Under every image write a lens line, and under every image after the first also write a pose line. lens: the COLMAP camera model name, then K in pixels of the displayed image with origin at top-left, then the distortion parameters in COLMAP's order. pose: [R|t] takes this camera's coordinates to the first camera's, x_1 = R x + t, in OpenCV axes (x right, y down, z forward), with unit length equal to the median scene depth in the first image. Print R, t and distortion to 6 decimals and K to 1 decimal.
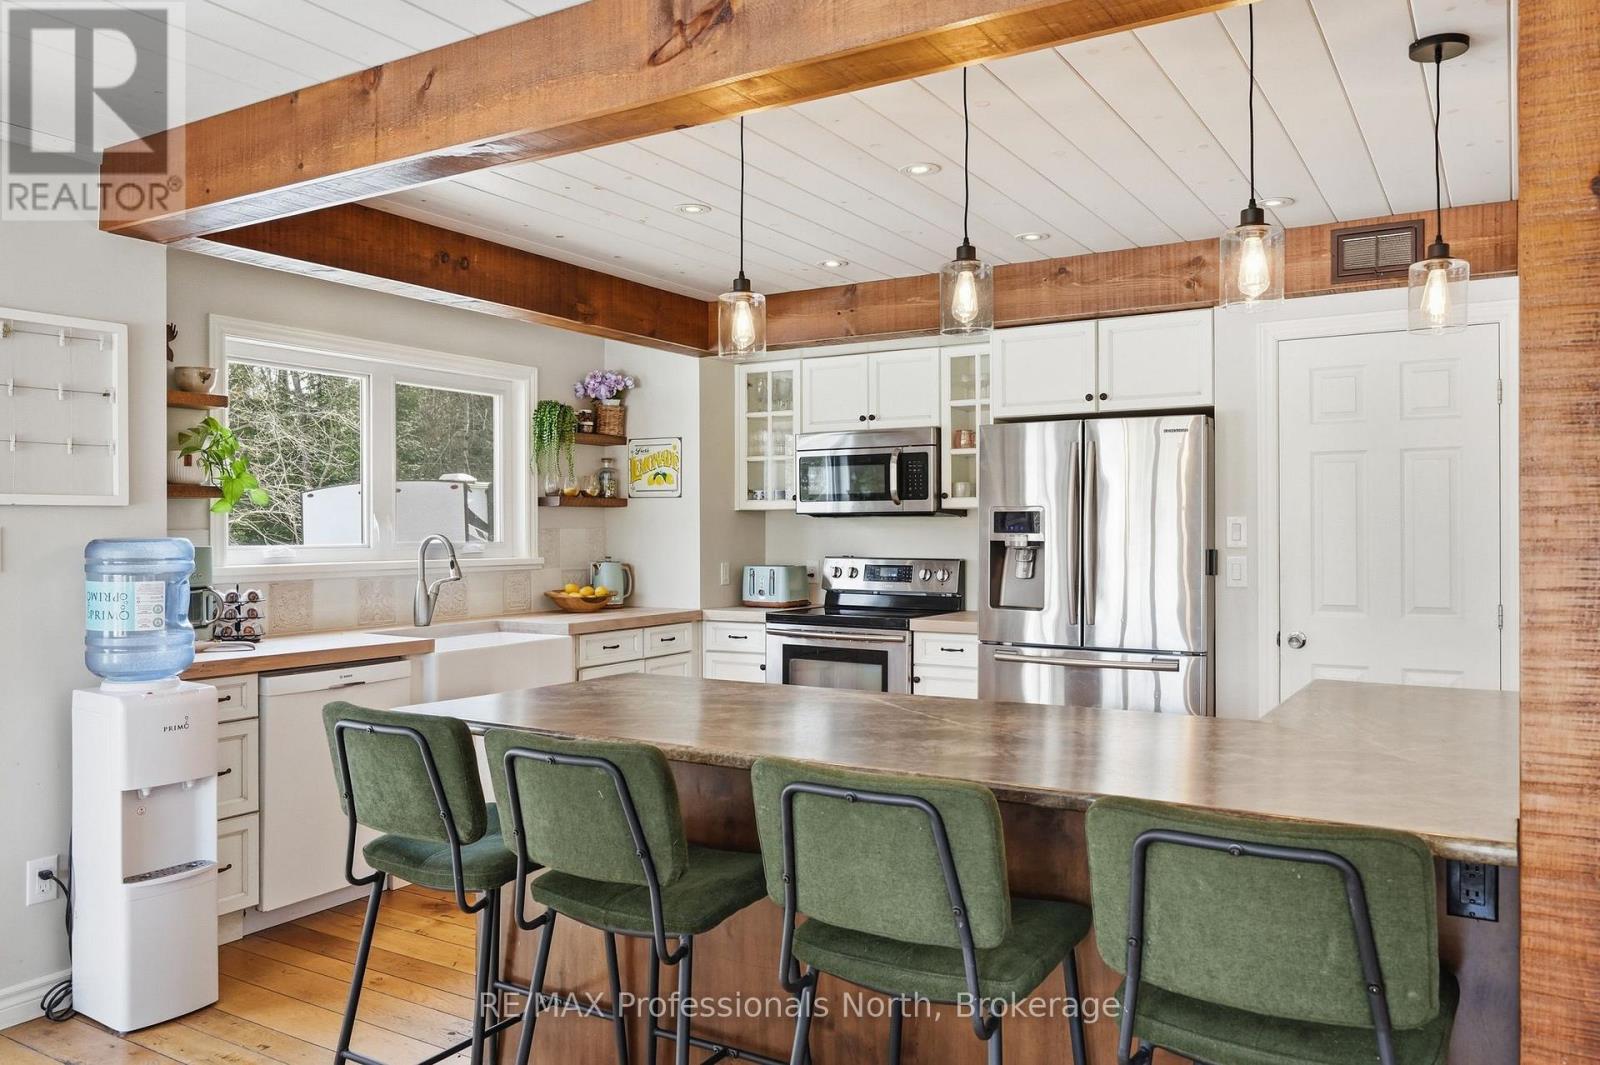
lens RADIAL K [[1029.7, 0, 800.0], [0, 1029.7, 532.5], [0, 0, 1]] dist [-0.002390, -0.000194]
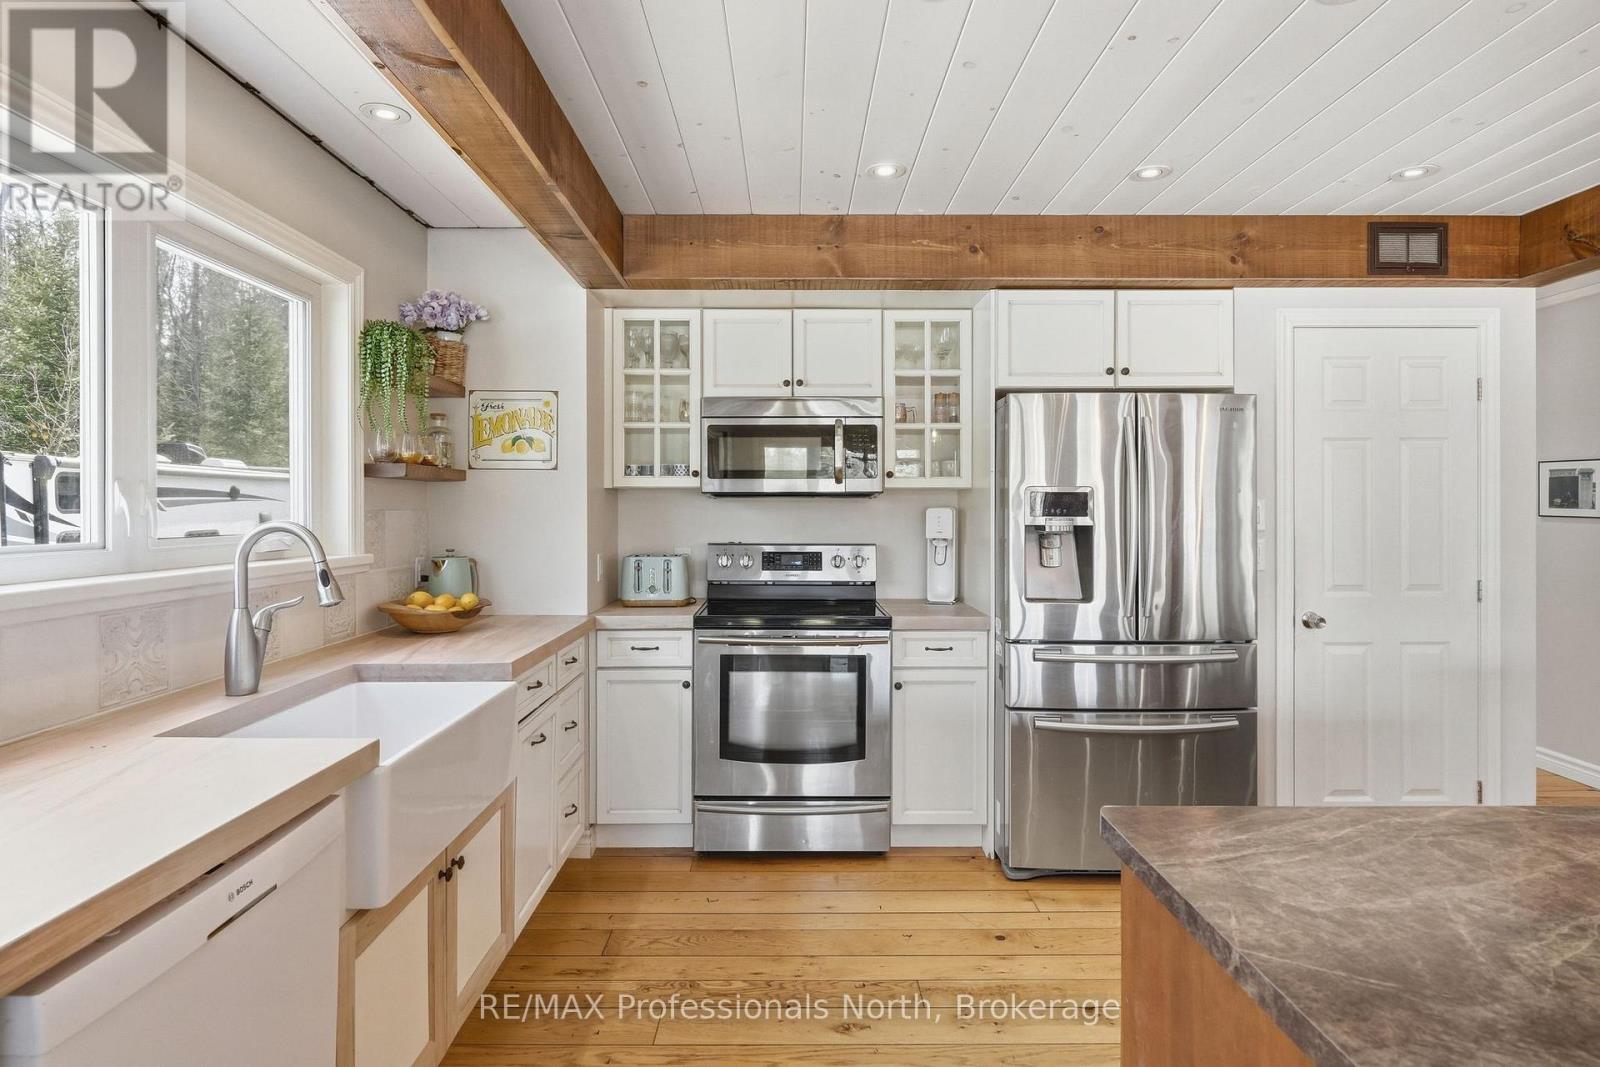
lens RADIAL K [[807.9, 0, 798.6], [0, 807.9, 512.5], [0, 0, 1]] dist [-0.004775, -0.000536]
pose [[0.870682, -0.000831, 0.491846, -0.266395], [0.000558, 1.000000, 0.000701, -0.002904], [-0.491847, -0.000336, 0.870682, 0.409050]]
